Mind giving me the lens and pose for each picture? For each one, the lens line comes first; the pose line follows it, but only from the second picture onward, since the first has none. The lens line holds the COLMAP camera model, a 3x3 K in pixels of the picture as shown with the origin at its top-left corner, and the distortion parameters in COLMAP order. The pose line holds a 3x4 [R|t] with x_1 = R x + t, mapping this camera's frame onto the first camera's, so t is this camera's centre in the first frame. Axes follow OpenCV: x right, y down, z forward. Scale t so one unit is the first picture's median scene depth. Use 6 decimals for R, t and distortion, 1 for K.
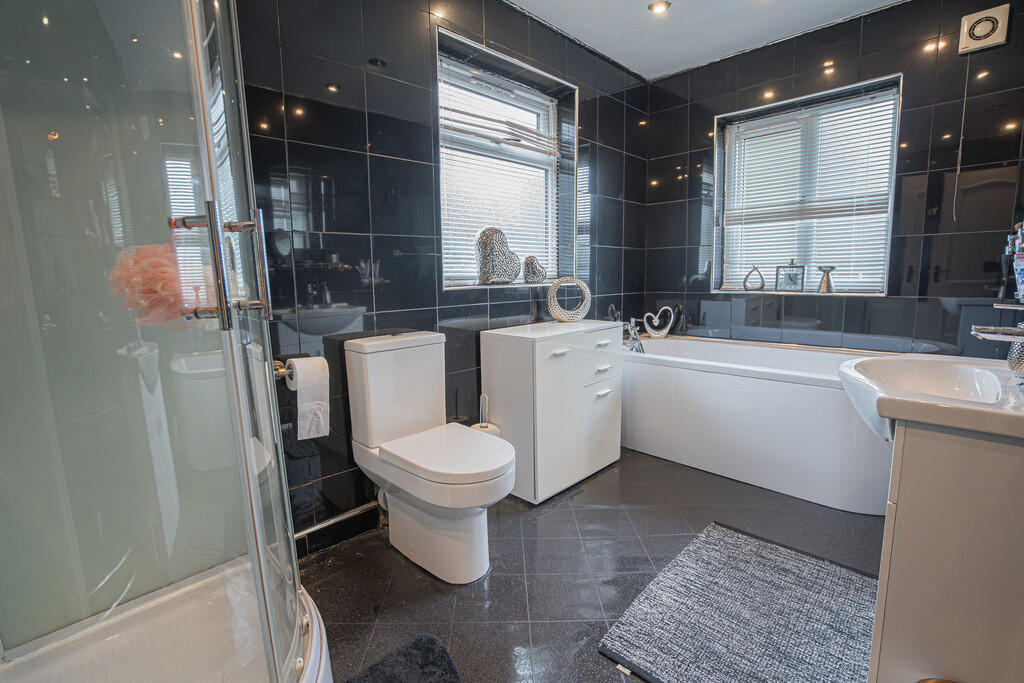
lens RADIAL K [[467.7, 0, 506.4], [0, 467.7, 338.6], [0, 0, 1]] dist [-0.001176, -0.000075]
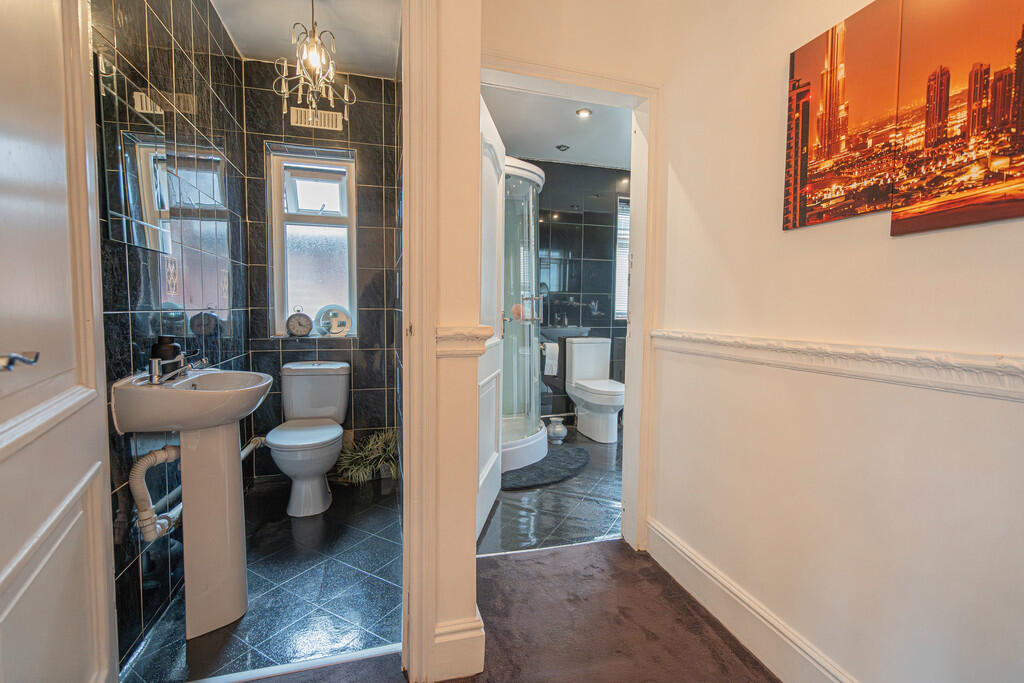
lens RADIAL K [[467.7, 0, 511.4], [0, 467.7, 335.7], [0, 0, 1]] dist [-0.001176, -0.000075]
pose [[0.876348, 0.059414, -0.478000, 0.512571], [-0.094117, 0.994357, -0.048955, 0.126879], [0.472394, 0.087889, 0.876994, -1.145038]]
